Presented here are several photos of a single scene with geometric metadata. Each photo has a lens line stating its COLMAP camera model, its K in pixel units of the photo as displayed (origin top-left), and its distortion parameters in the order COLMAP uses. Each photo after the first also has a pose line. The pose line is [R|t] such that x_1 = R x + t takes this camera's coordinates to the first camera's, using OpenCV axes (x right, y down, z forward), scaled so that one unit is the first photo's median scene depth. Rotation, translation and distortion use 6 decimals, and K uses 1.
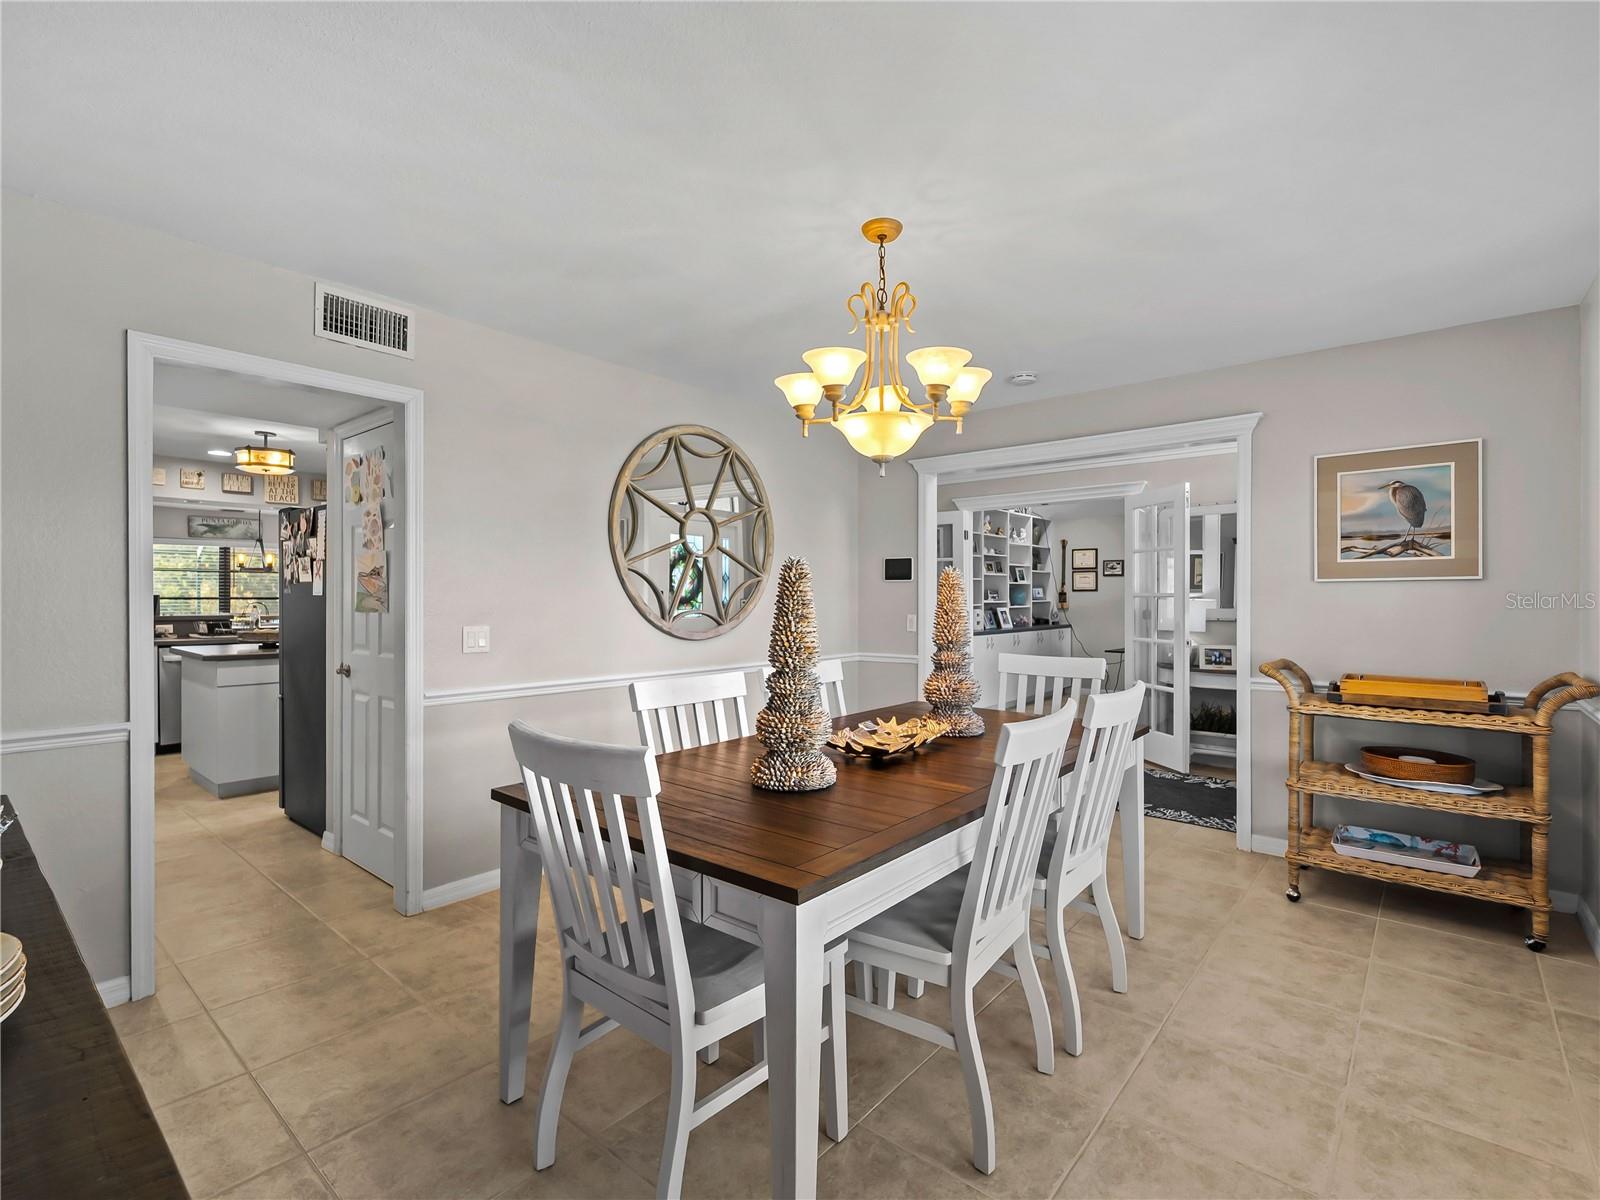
lens RADIAL K [[738.3, 0, 807.1], [0, 738.3, 601.0], [0, 0, 1]] dist [-0.002659, -0.000698]
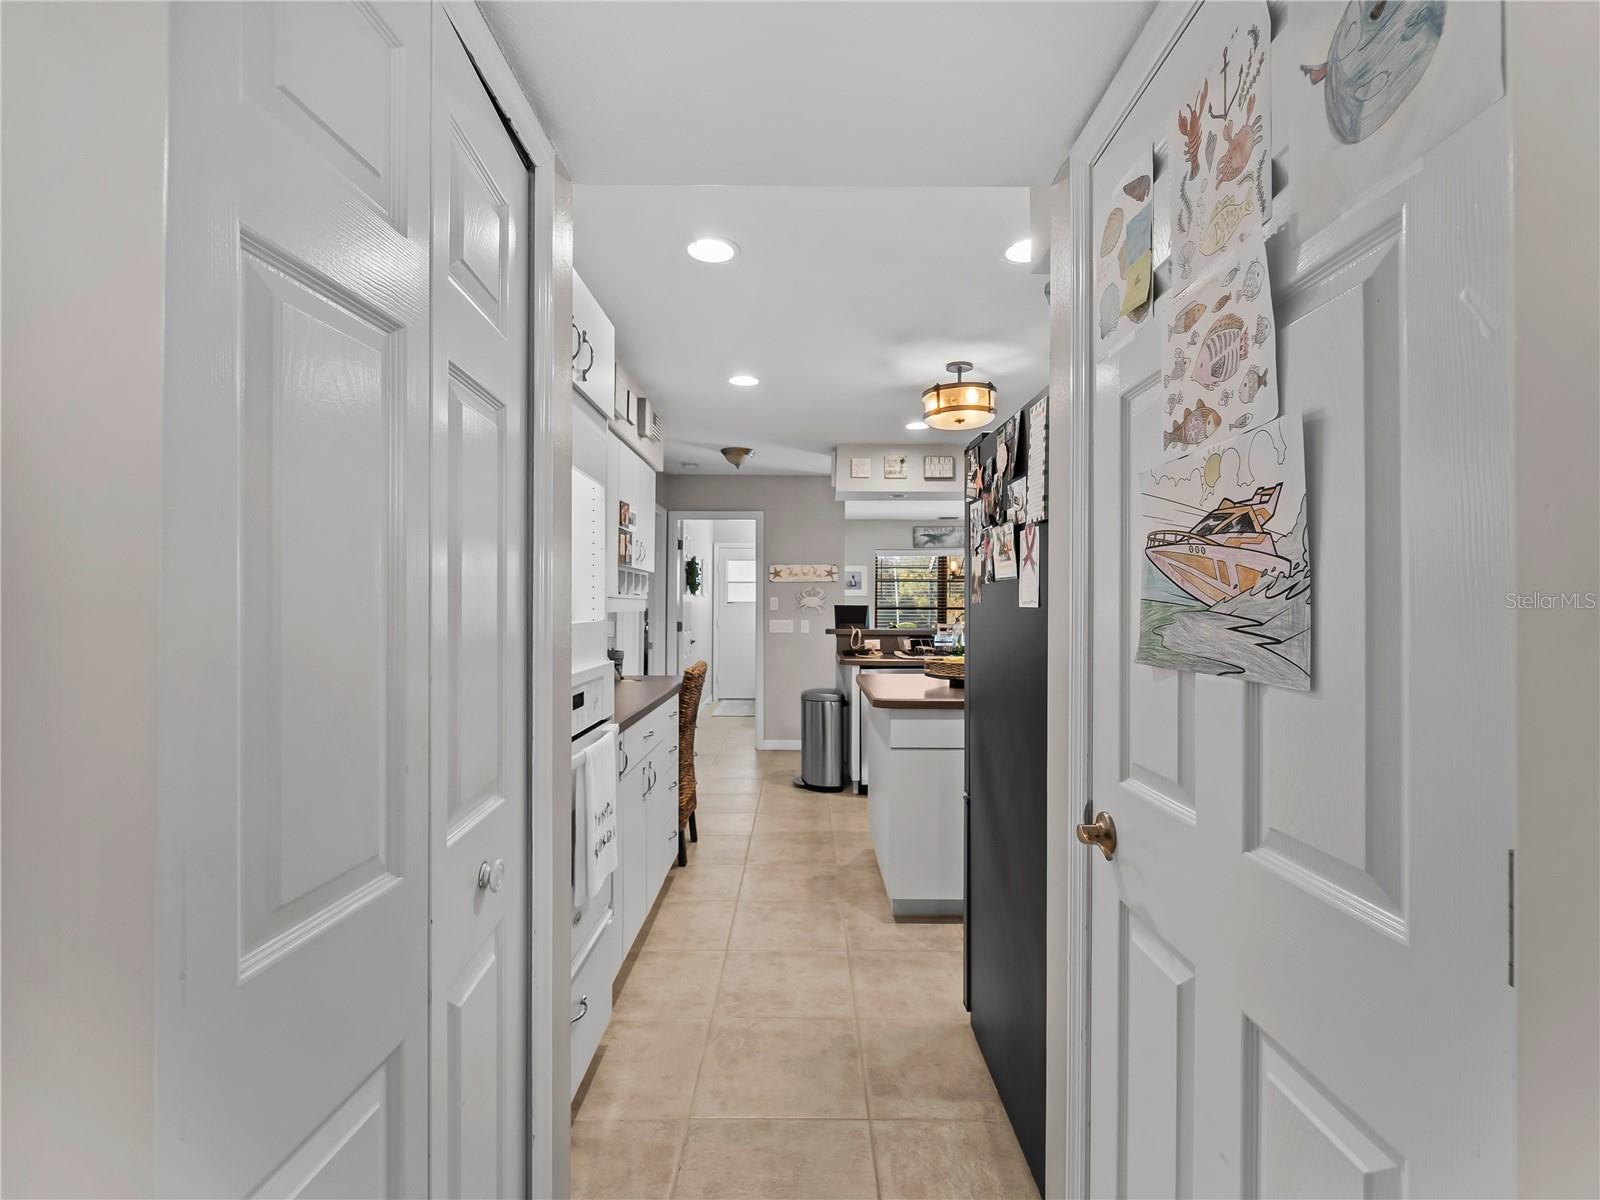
lens RADIAL K [[738.3, 0, 807.1], [0, 738.3, 601.0], [0, 0, 1]] dist [-0.002659, -0.000698]
pose [[0.643605, -0.004134, -0.765347, -0.385355], [-0.006121, 0.999926, -0.010548, -0.005633], [0.765334, 0.011473, 0.643532, 0.576148]]
